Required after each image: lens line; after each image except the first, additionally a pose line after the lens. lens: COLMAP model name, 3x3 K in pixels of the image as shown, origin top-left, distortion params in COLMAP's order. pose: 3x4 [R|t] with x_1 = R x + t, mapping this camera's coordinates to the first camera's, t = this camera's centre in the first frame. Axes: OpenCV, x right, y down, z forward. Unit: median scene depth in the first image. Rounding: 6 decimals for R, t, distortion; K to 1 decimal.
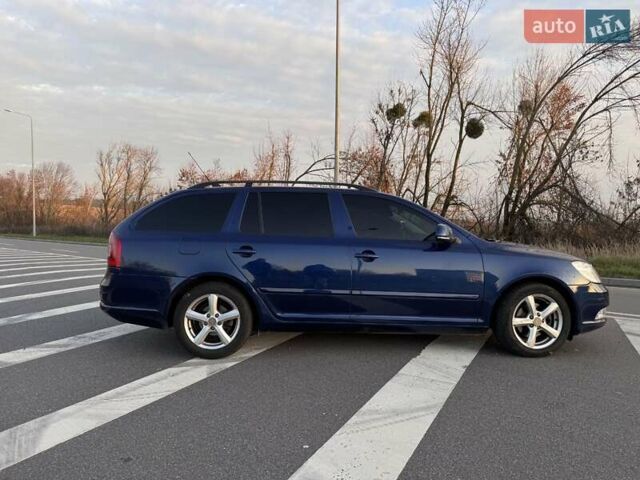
lens RADIAL K [[449.3, 0, 321.6], [0, 449.3, 244.6], [0, 0, 1]] dist [0.055648, -0.067285]
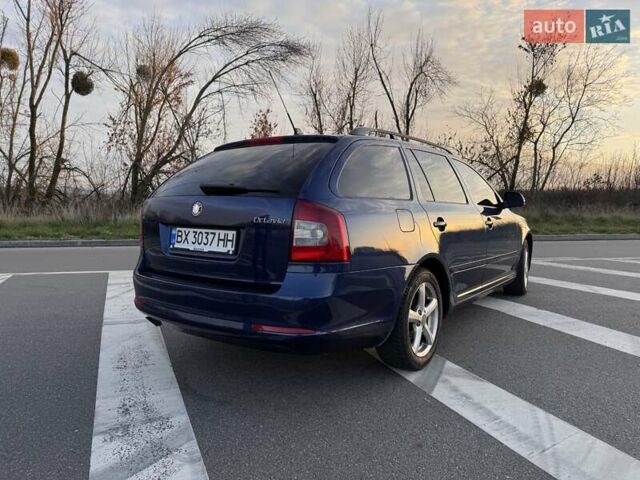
lens RADIAL K [[449.3, 0, 323.1], [0, 449.3, 245.8], [0, 0, 1]] dist [0.055648, -0.067285]
pose [[0.608295, -0.081493, 0.789516, -0.118453], [0.026129, 0.996232, 0.082698, -0.002150], [-0.793281, -0.029676, 0.608132, 0.086994]]
